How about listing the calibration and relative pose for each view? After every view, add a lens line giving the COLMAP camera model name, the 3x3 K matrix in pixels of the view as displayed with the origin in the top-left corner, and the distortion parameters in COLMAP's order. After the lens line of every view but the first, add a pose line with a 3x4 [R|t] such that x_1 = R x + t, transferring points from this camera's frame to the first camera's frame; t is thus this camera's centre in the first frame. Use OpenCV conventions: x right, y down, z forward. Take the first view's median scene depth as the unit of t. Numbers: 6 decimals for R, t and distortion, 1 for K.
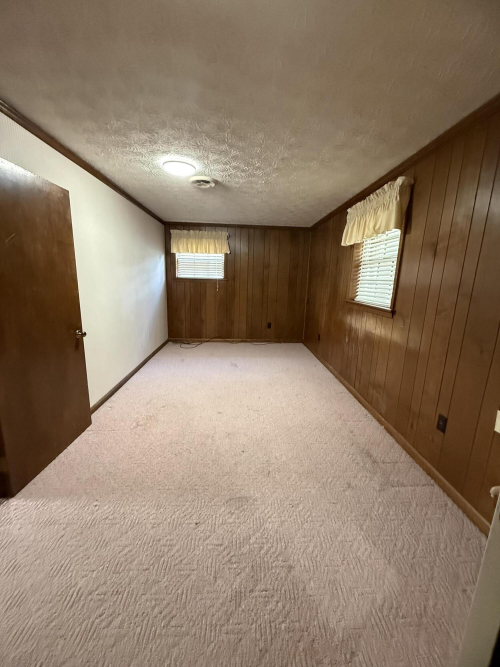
lens RADIAL K [[267.1, 0, 251.4], [0, 267.1, 332.7], [0, 0, 1]] dist [0.011682, -0.000644]
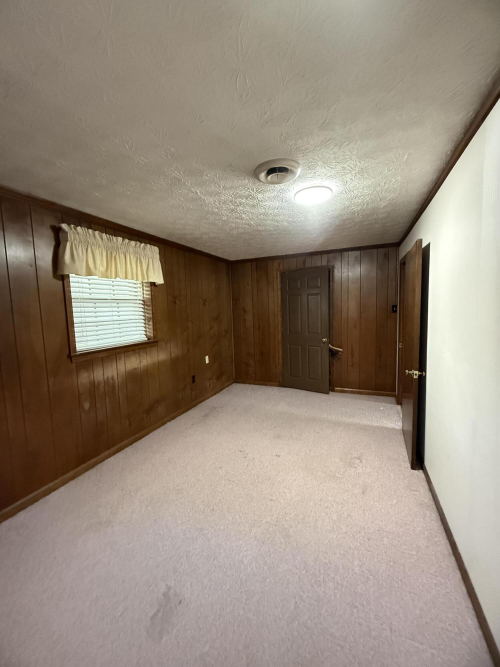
lens RADIAL K [[267.1, 0, 250.5], [0, 267.1, 333.0], [0, 0, 1]] dist [0.011682, -0.000644]
pose [[-0.904942, -0.039628, 0.423686, -0.461075], [0.091877, 0.953976, 0.285463, -0.446867], [-0.415499, 0.297255, -0.859652, 1.907200]]
